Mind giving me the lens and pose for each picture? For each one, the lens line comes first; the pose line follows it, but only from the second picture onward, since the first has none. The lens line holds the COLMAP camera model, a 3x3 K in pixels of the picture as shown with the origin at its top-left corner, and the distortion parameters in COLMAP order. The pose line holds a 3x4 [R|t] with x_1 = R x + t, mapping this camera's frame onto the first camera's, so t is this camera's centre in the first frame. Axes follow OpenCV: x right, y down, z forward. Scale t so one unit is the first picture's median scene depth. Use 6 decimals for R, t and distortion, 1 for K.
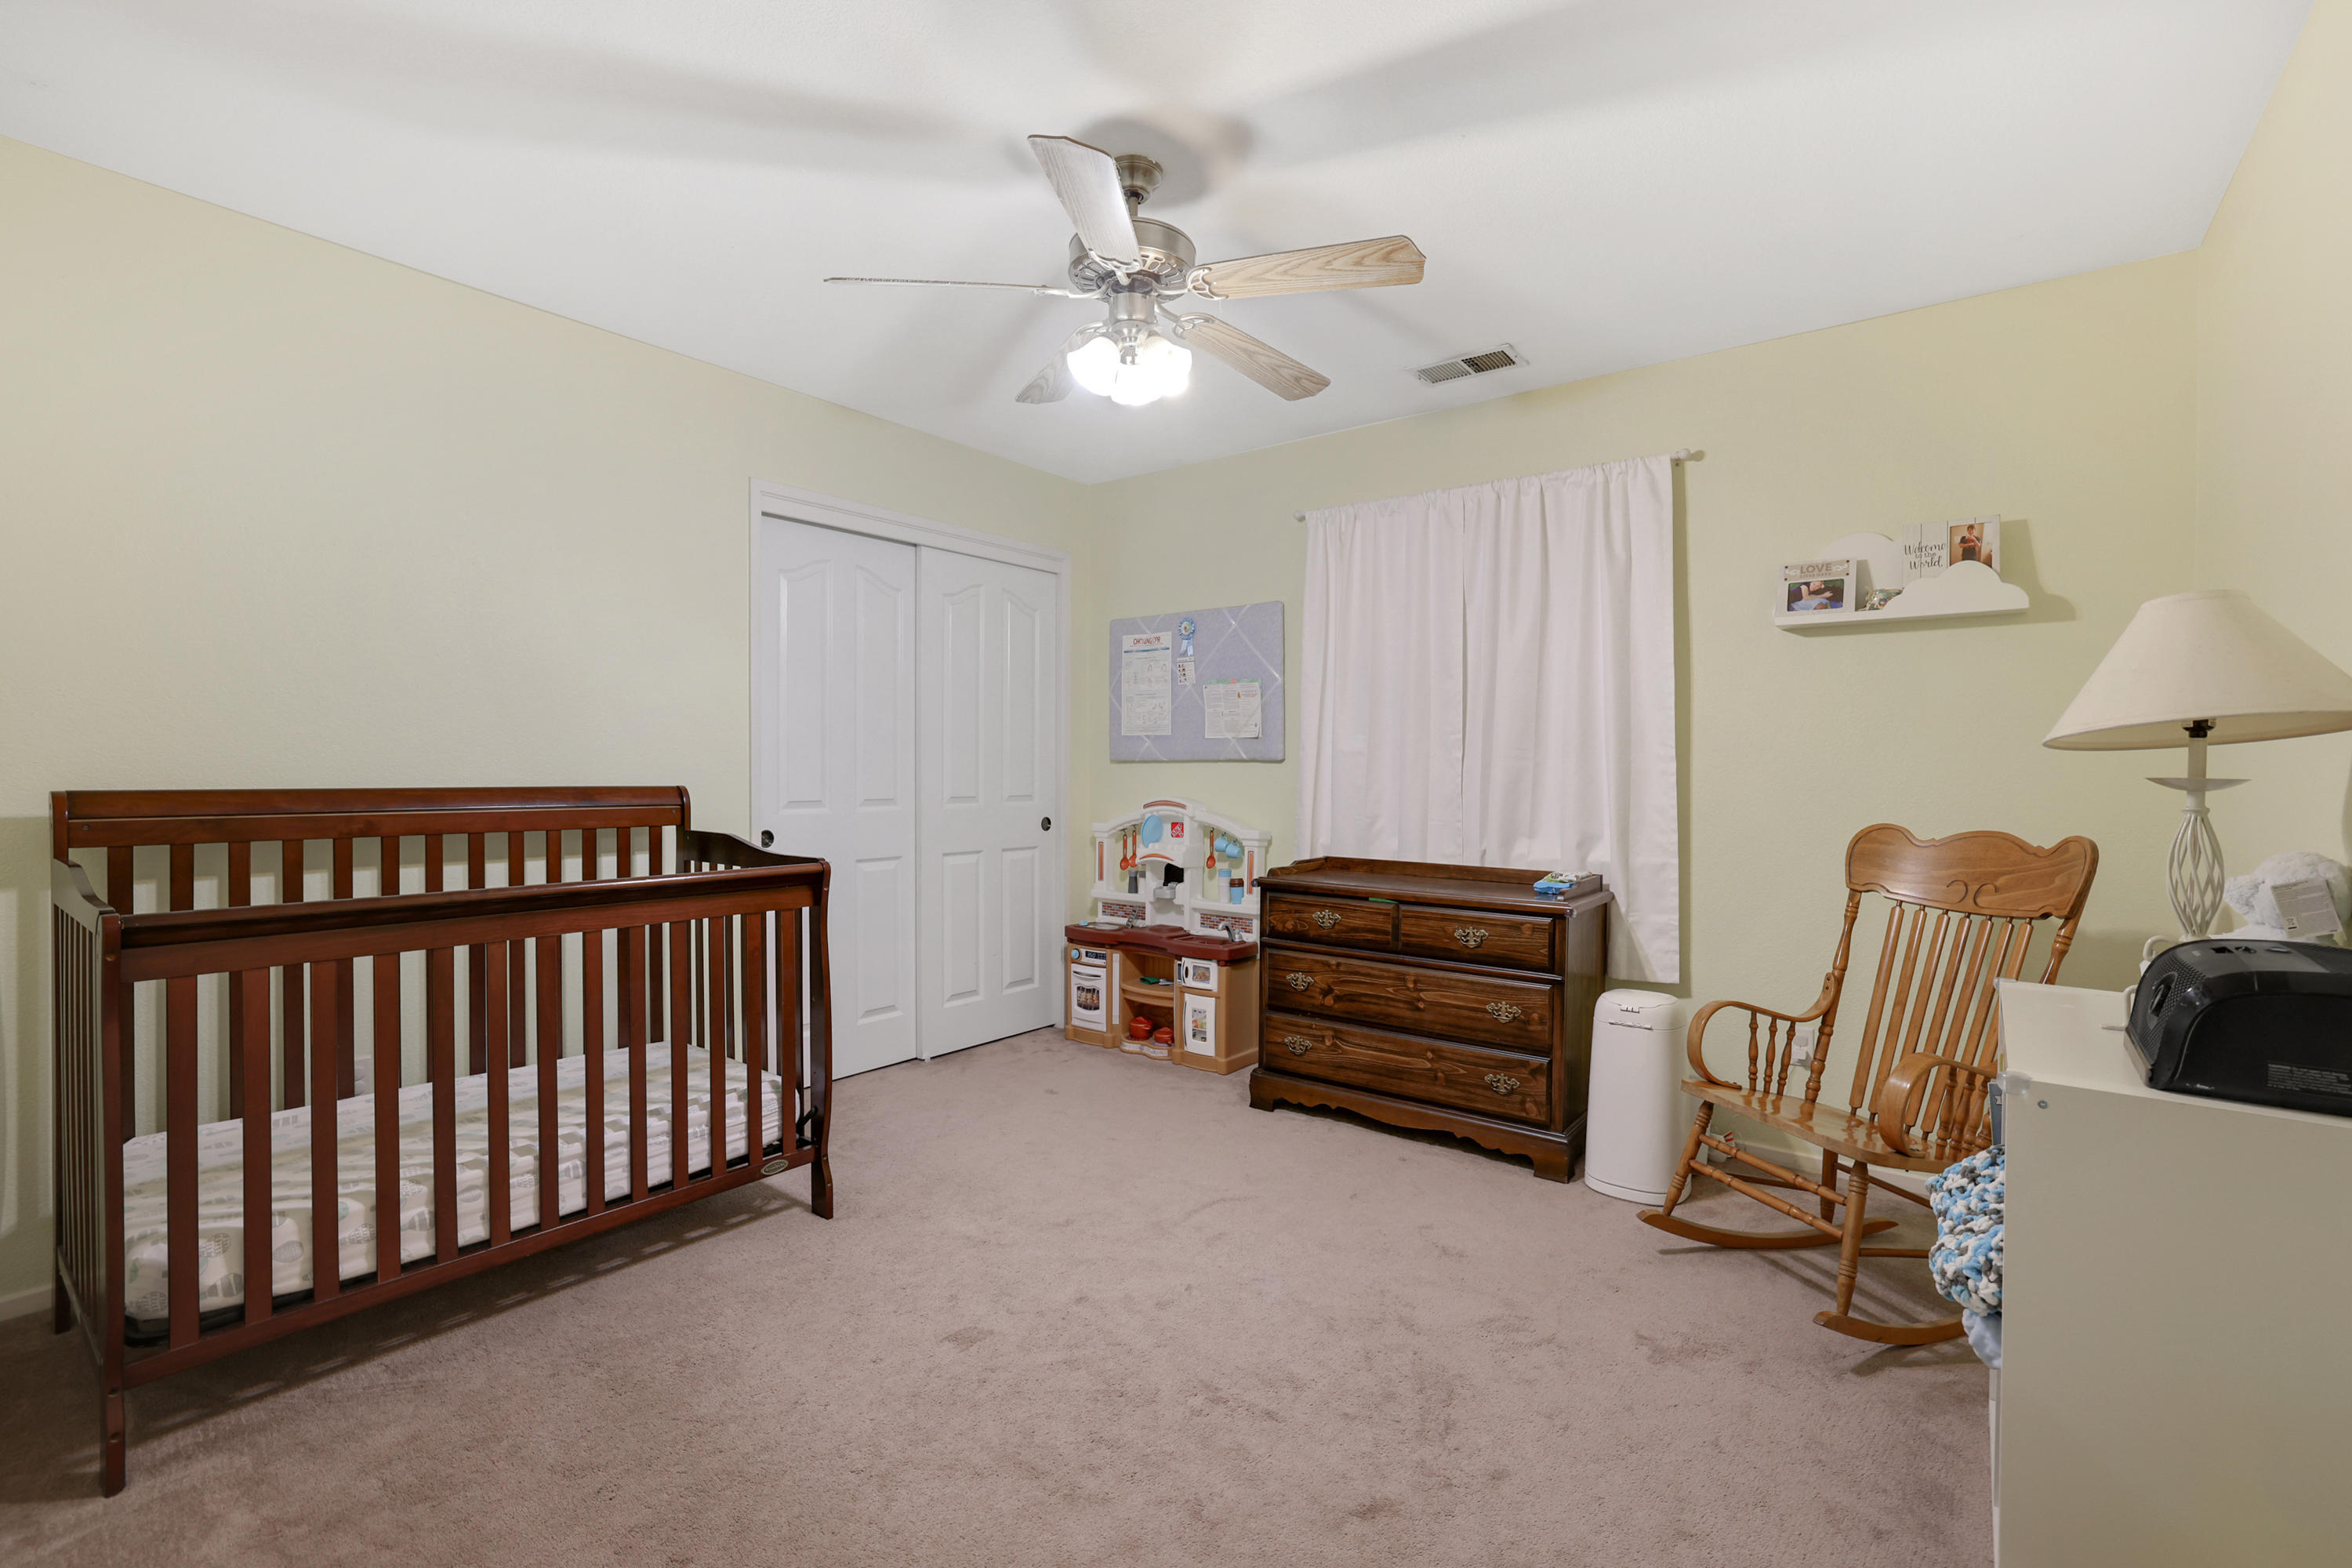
lens RADIAL K [[1020.3, 0, 1176.0], [0, 1020.3, 784.0], [0, 0, 1]] dist [-0.003716, 0.000202]
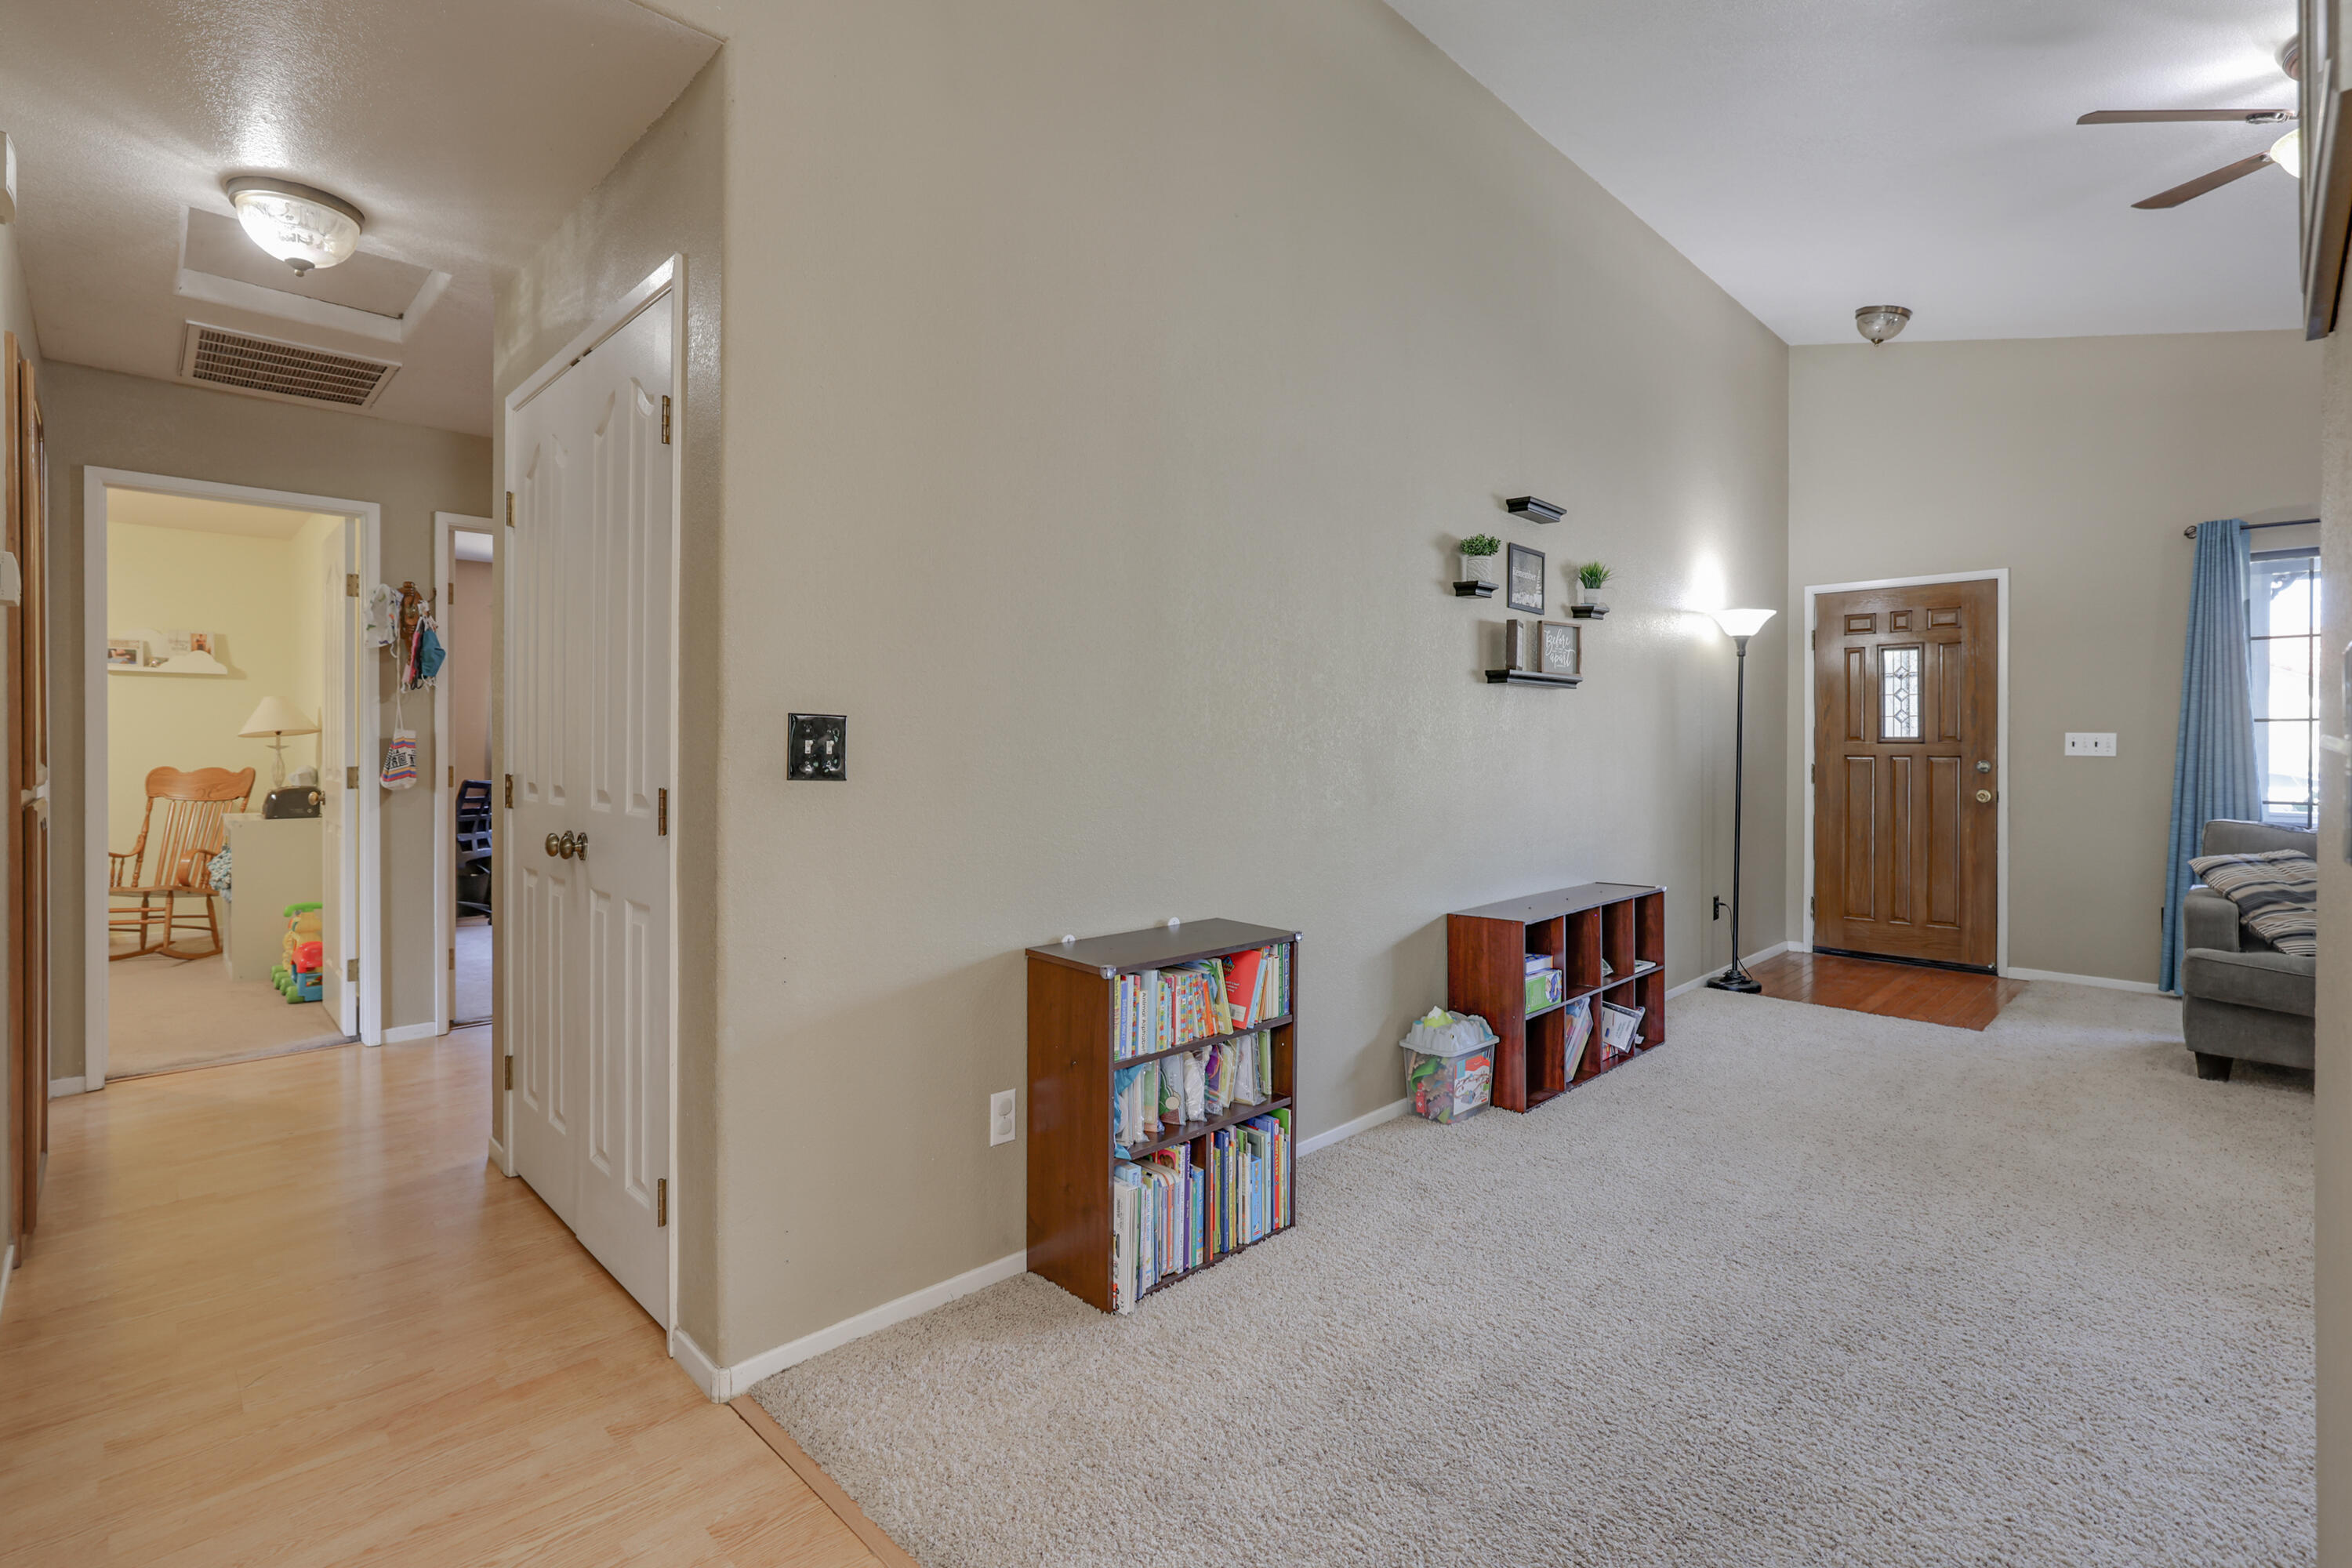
lens RADIAL K [[1081.9, 0, 1213.6], [0, 1081.9, 743.9], [0, 0, 1]] dist [-0.021639, 0.000485]
pose [[0.110459, -0.007639, 0.993851, -1.377138], [0.011827, 0.999910, 0.006371, 0.002032], [-0.993810, 0.011050, 0.110539, -1.565568]]
